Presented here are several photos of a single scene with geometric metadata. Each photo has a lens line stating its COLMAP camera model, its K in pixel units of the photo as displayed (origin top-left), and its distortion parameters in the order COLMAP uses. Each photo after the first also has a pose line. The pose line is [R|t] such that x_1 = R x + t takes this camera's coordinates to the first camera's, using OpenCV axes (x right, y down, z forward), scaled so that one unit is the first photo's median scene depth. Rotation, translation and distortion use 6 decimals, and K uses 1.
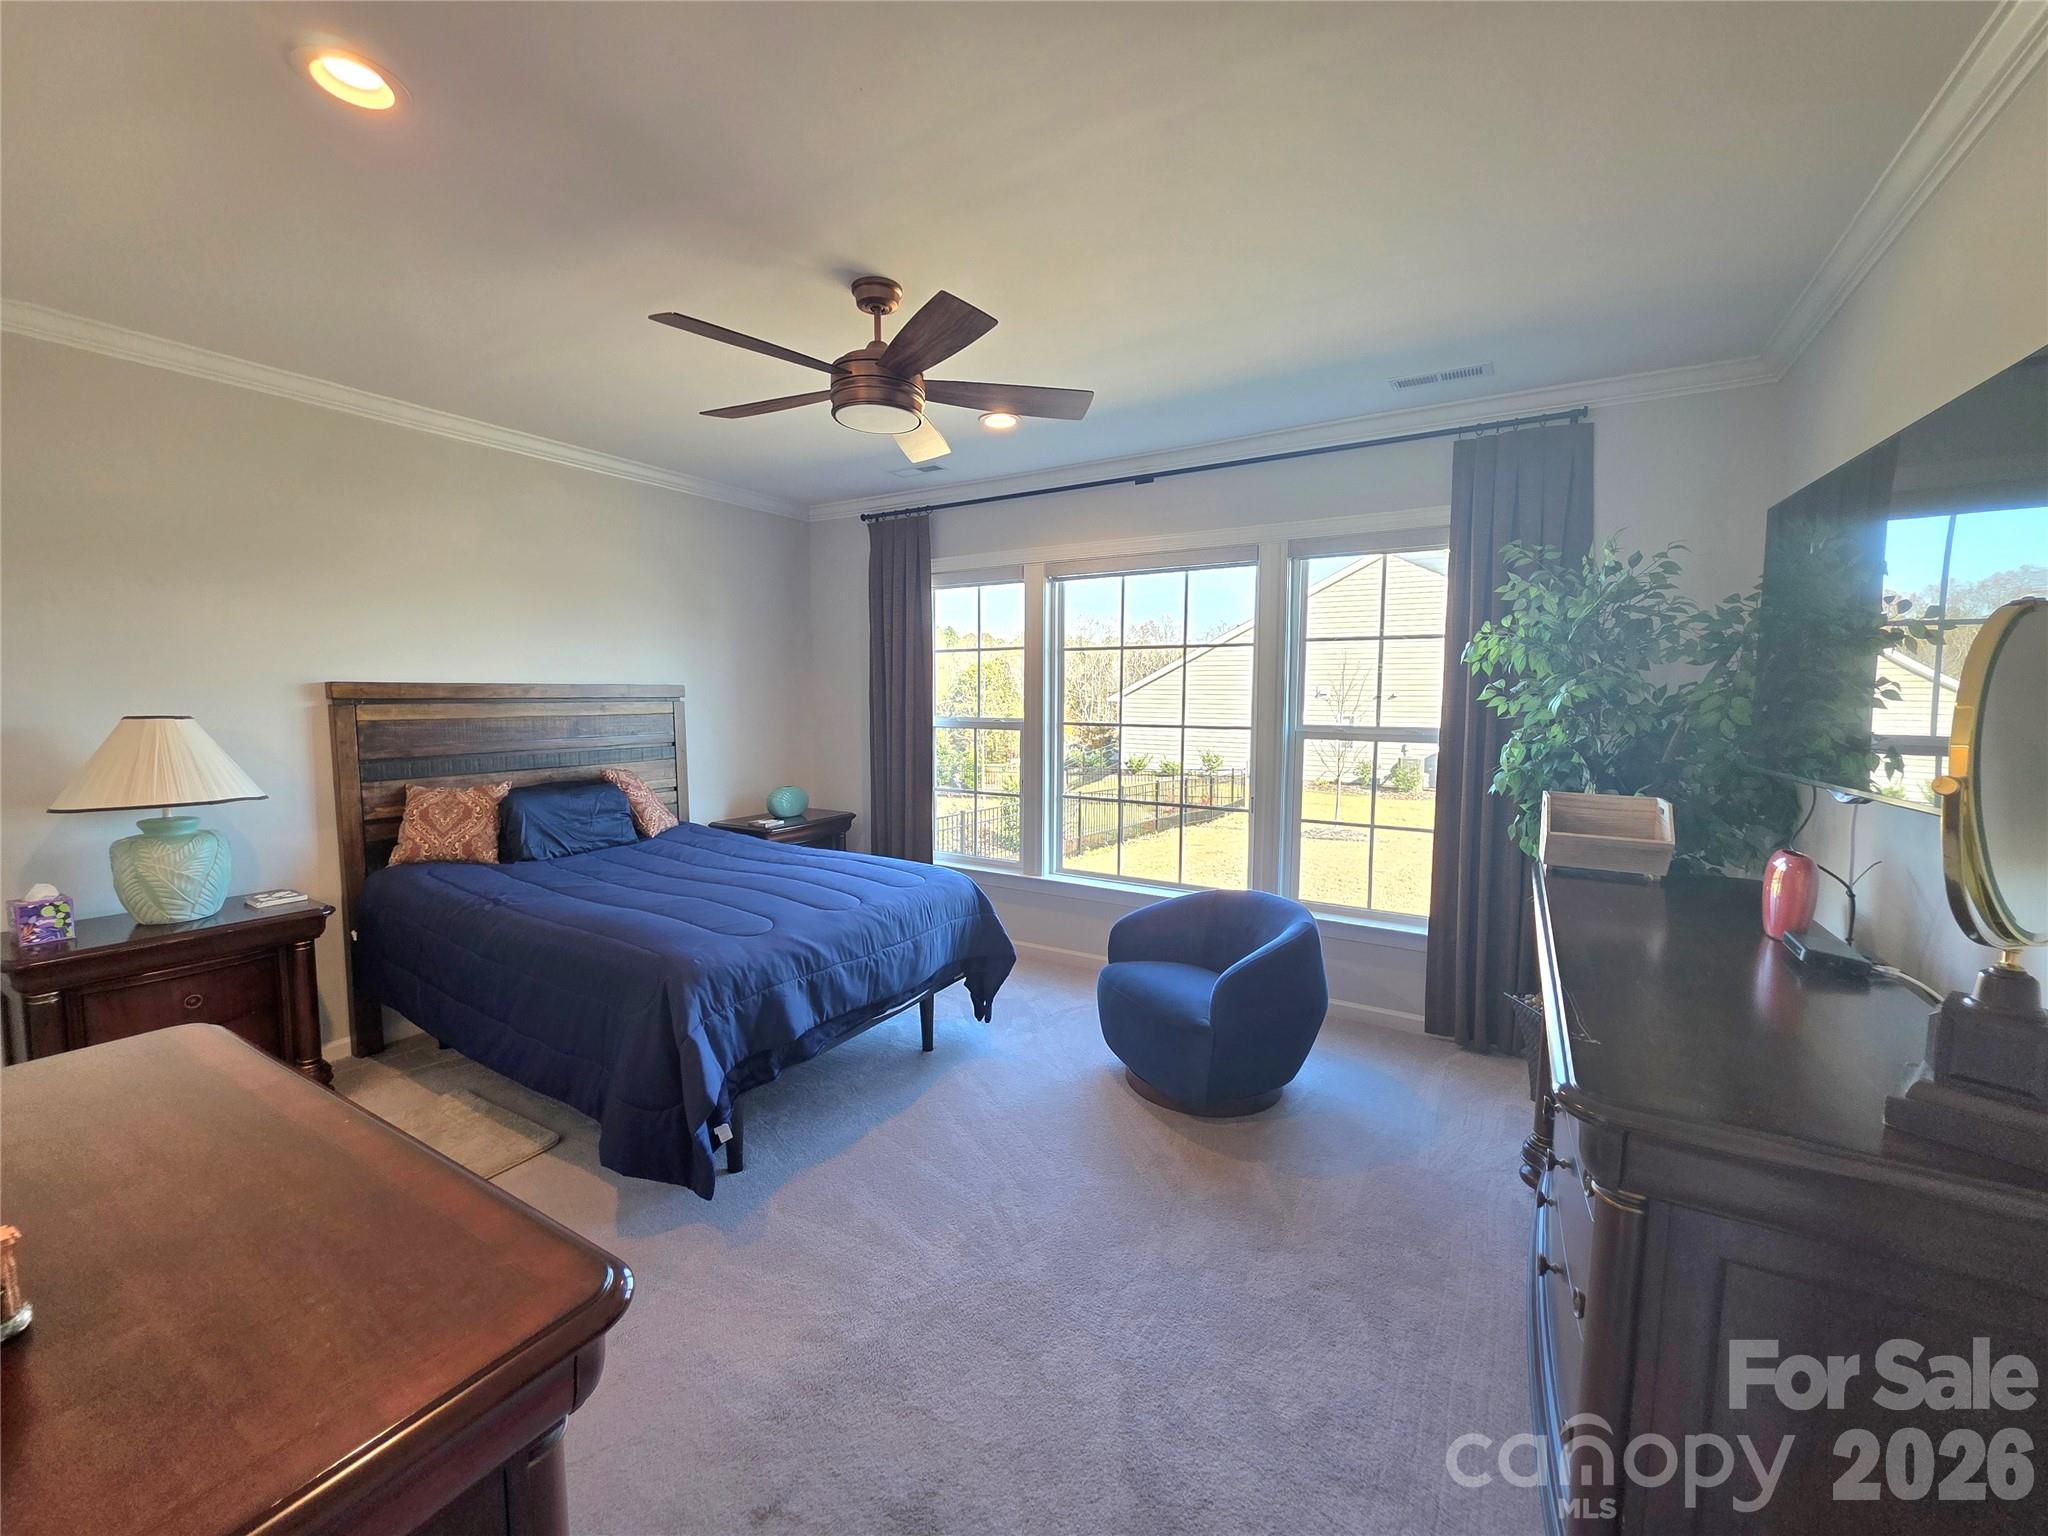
lens RADIAL K [[814.1, 0, 1033.3], [0, 814.1, 757.5], [0, 0, 1]] dist [0.001934, 0.000223]
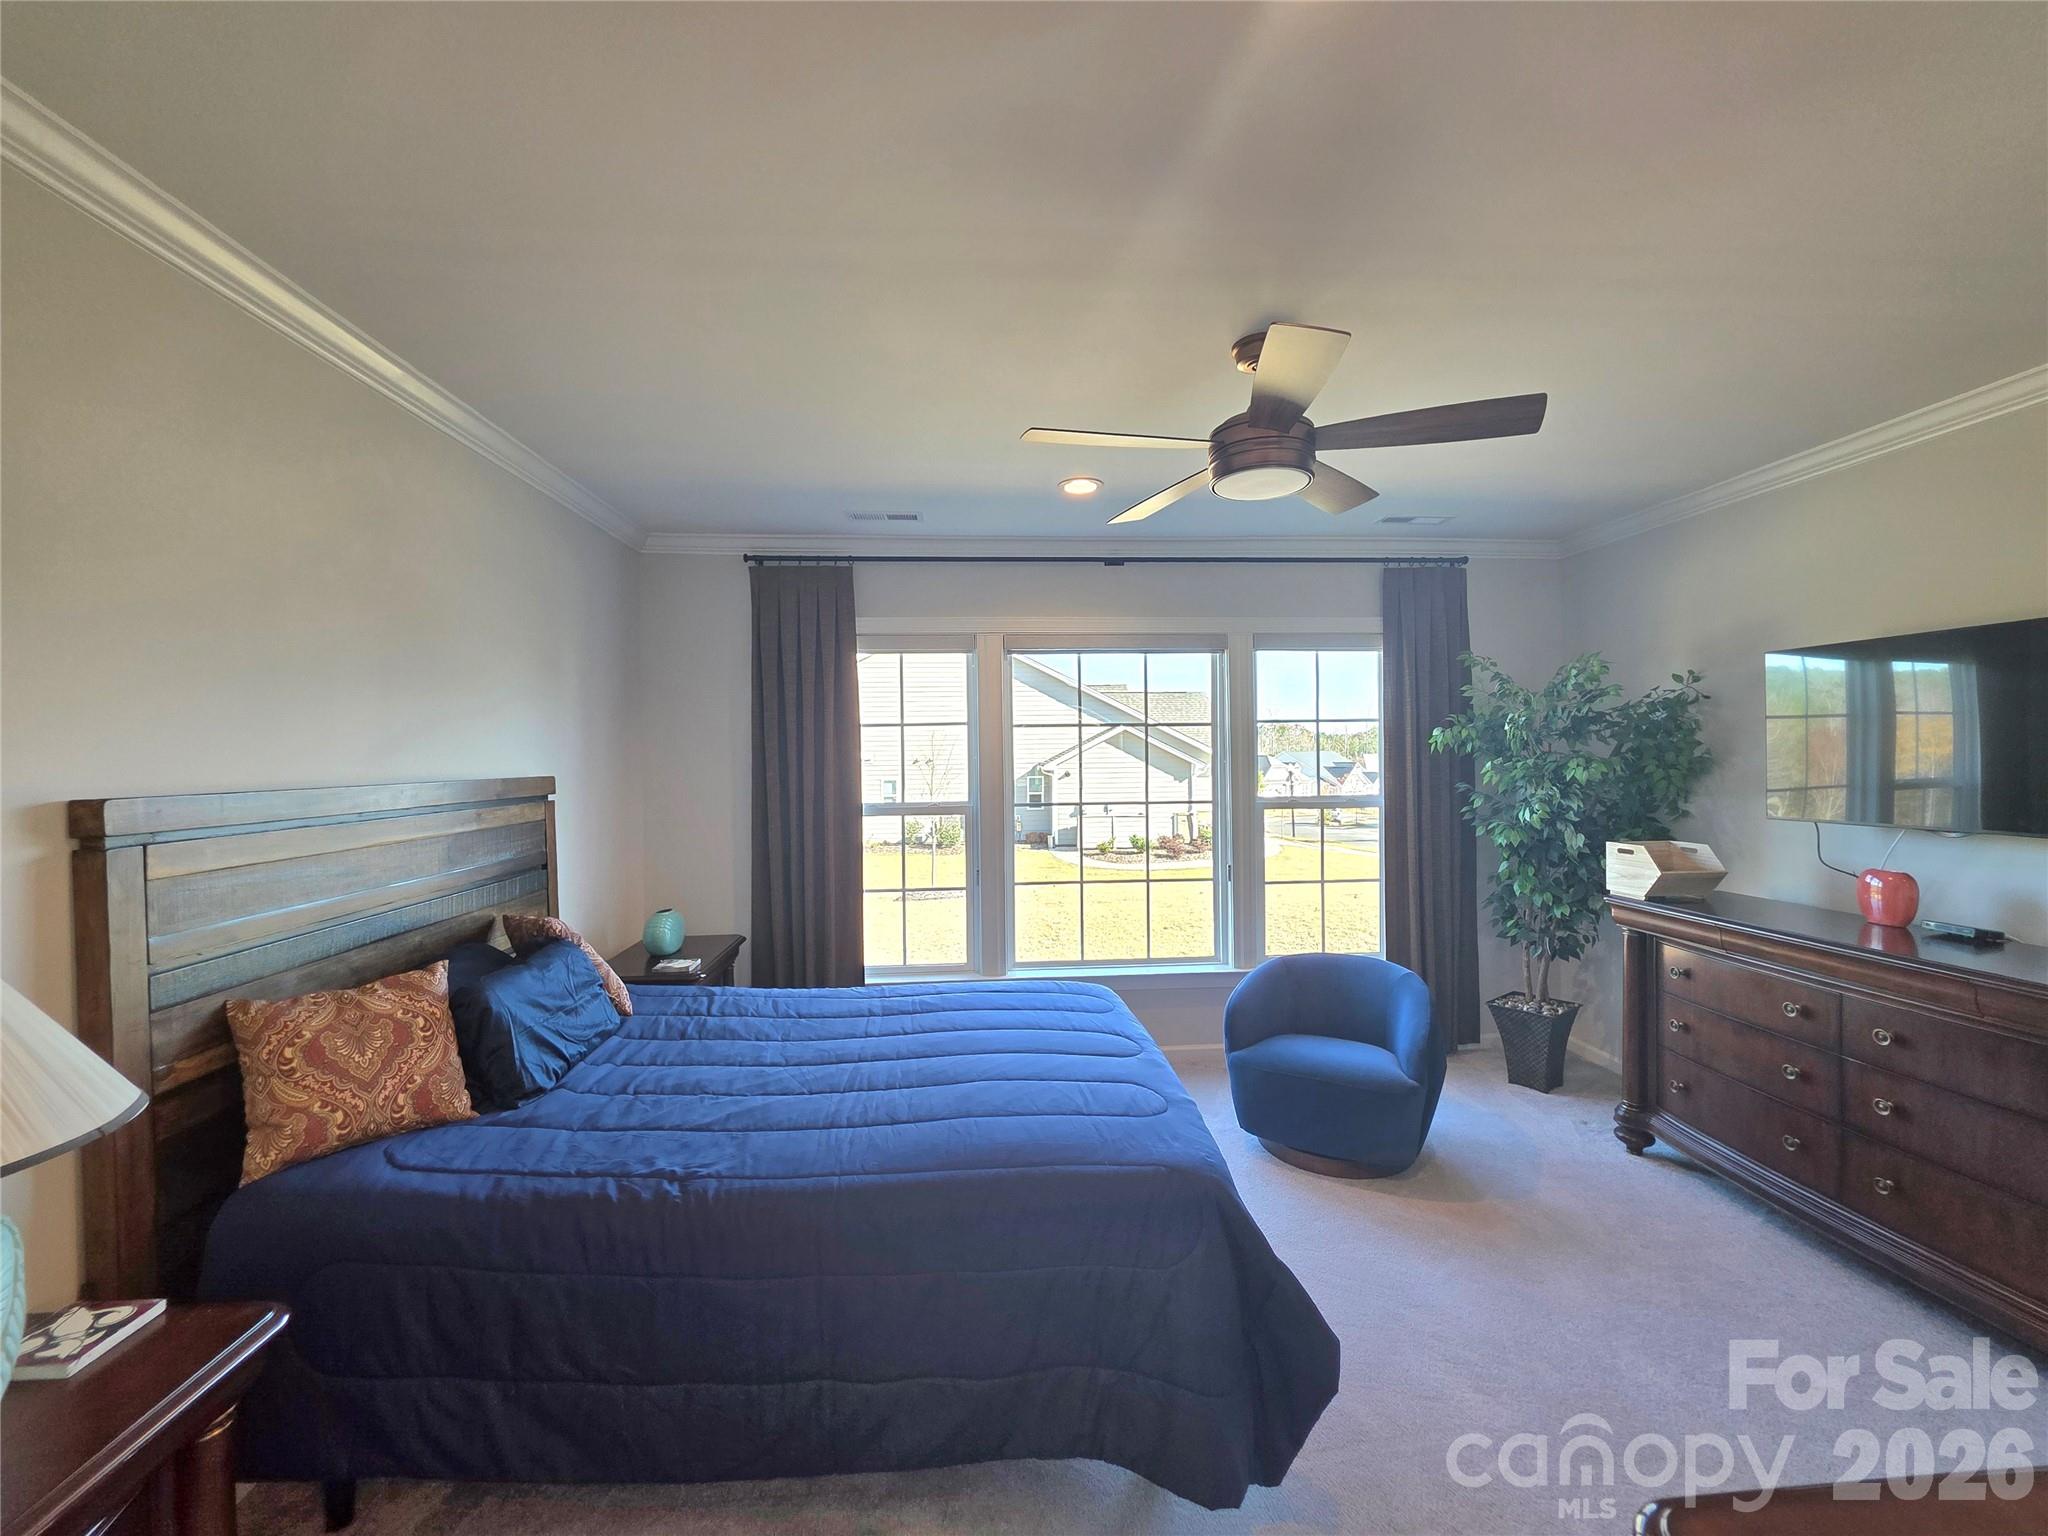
lens RADIAL K [[814.1, 0, 1027.6], [0, 814.1, 759.4], [0, 0, 1]] dist [0.001934, 0.000223]
pose [[0.815355, -0.017088, 0.578710, -0.564549], [0.061665, 0.996442, -0.057458, -0.046267], [-0.575669, 0.082535, 0.813507, 0.267741]]
